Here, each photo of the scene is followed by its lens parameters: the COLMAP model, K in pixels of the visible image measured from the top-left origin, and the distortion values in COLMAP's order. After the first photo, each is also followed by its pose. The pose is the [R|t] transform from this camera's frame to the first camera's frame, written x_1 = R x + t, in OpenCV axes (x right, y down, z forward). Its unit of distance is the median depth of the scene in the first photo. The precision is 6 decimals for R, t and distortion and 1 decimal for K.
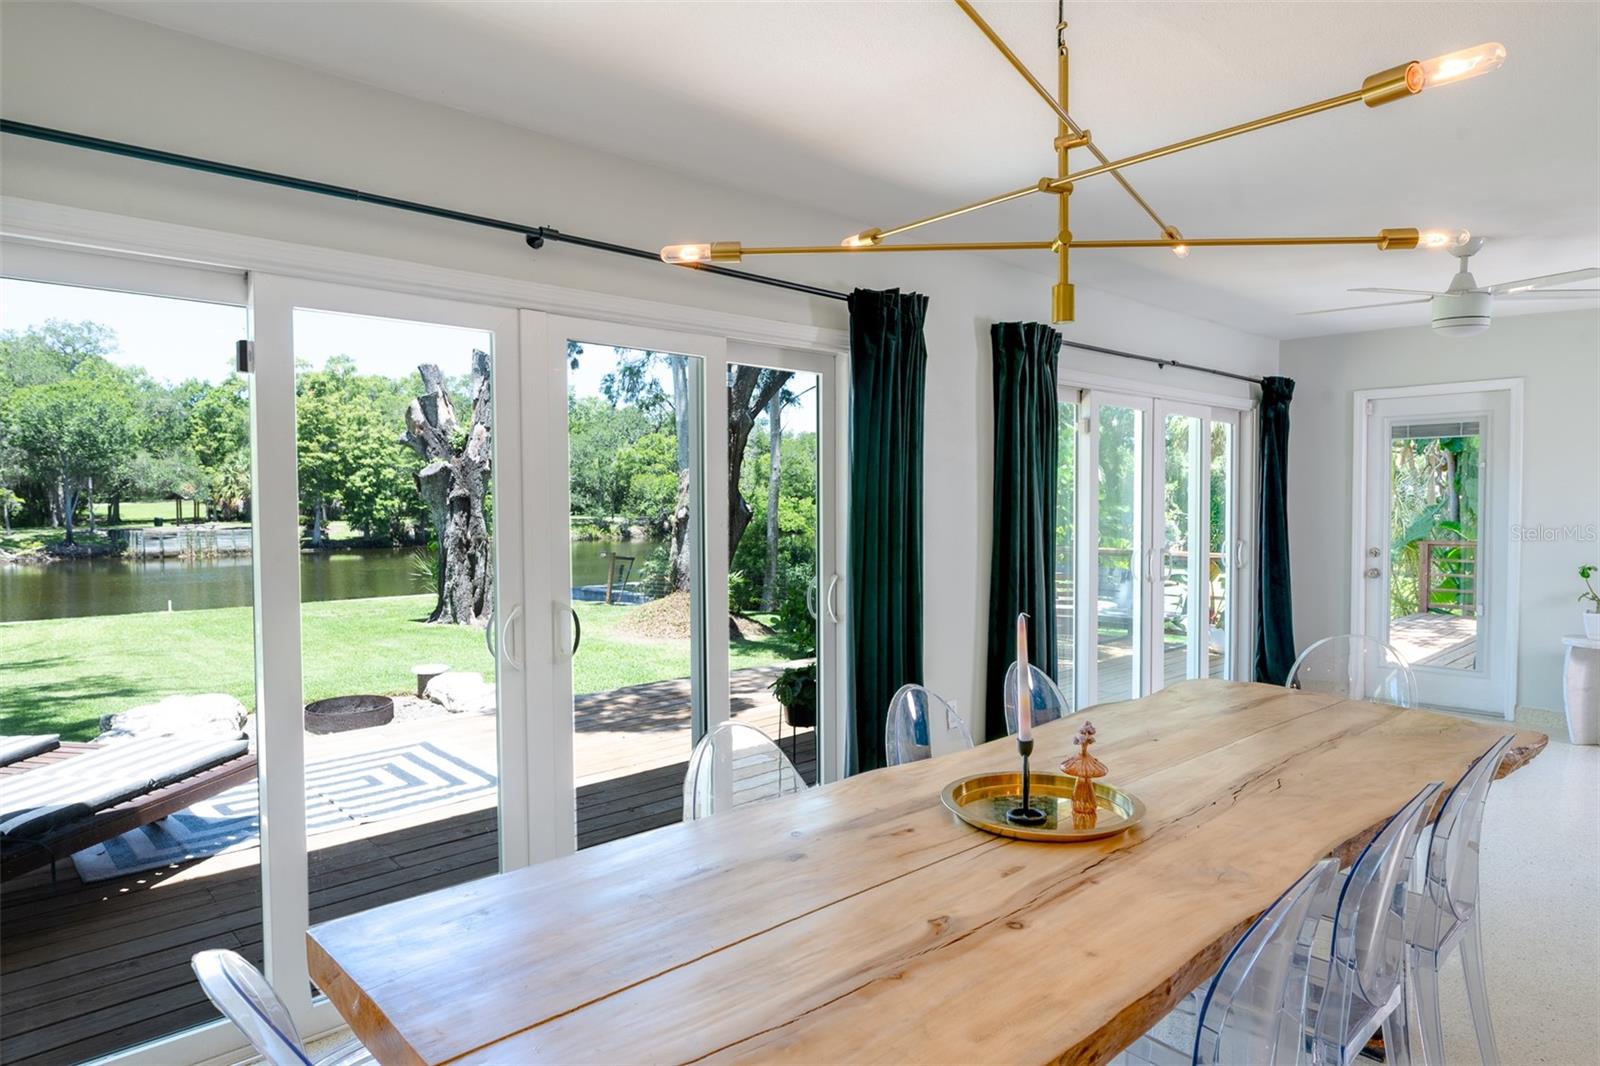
lens RADIAL K [[940.8, 0, 812.5], [0, 940.8, 530.4], [0, 0, 1]] dist [0.003359, -0.004691]
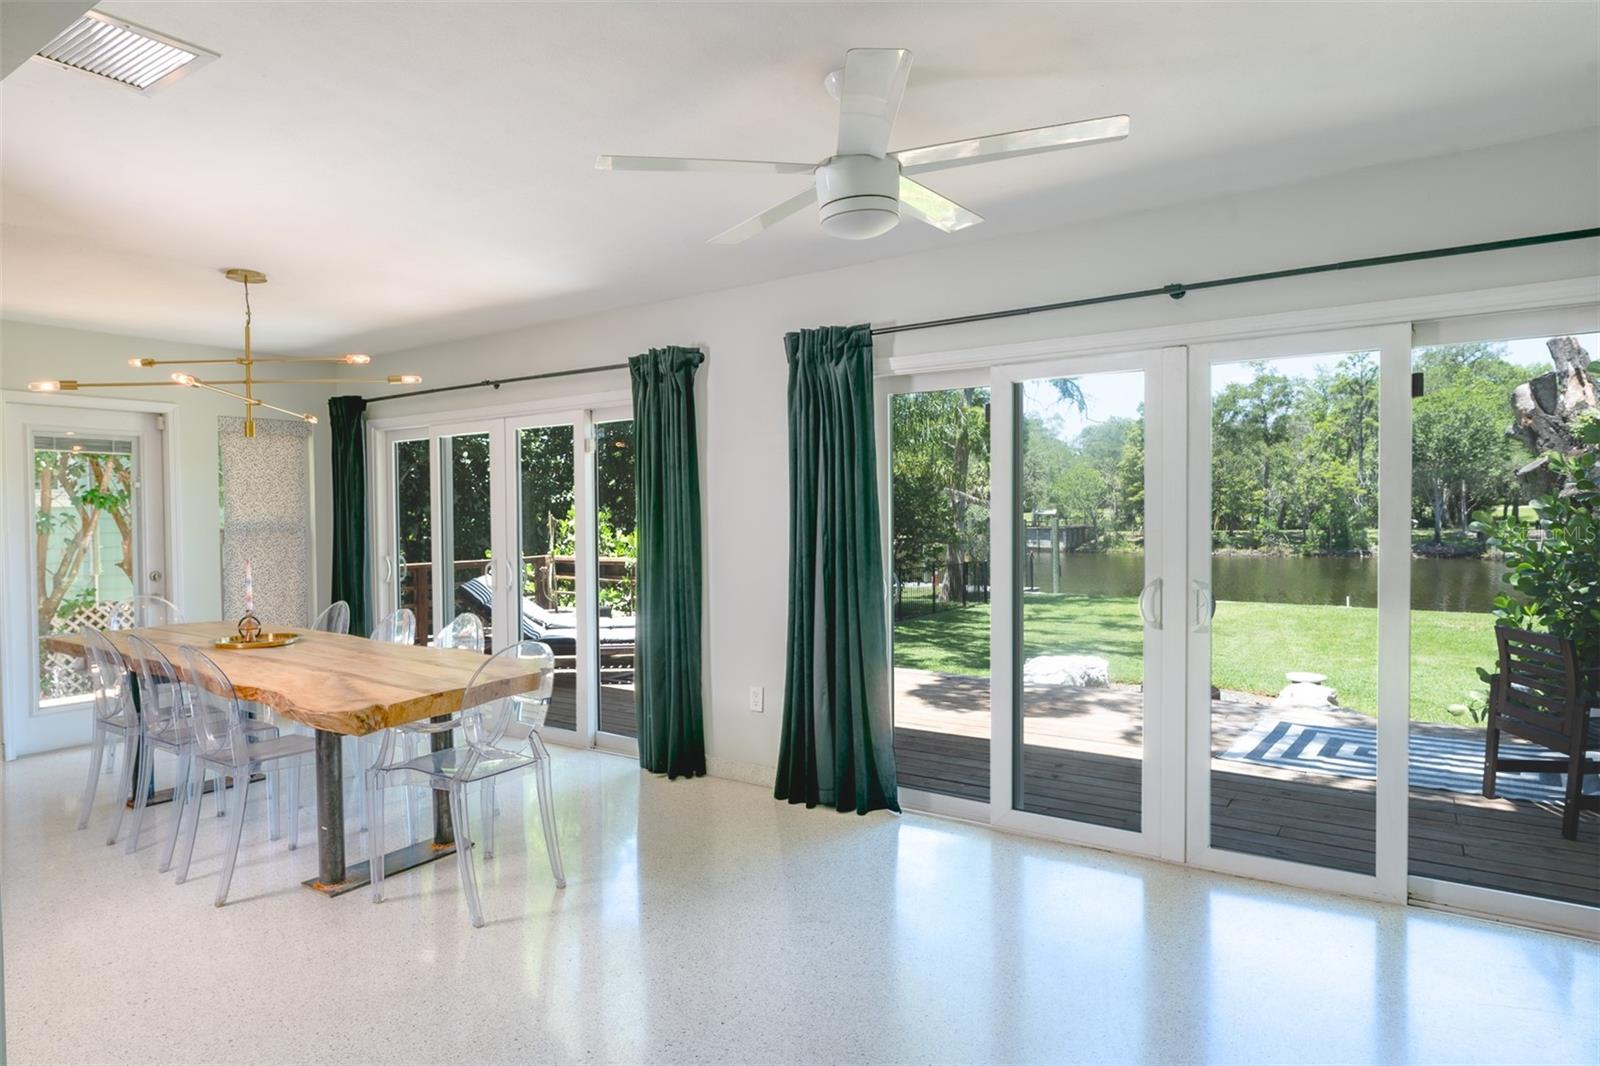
lens RADIAL K [[940.8, 0, 789.1], [0, 940.8, 543.3], [0, 0, 1]] dist [0.003359, -0.004691]
pose [[0.232747, 0.037501, -0.971814, 0.251305], [-0.026703, 0.999126, 0.032160, -0.004143], [0.972171, 0.018465, 0.233545, 0.149361]]
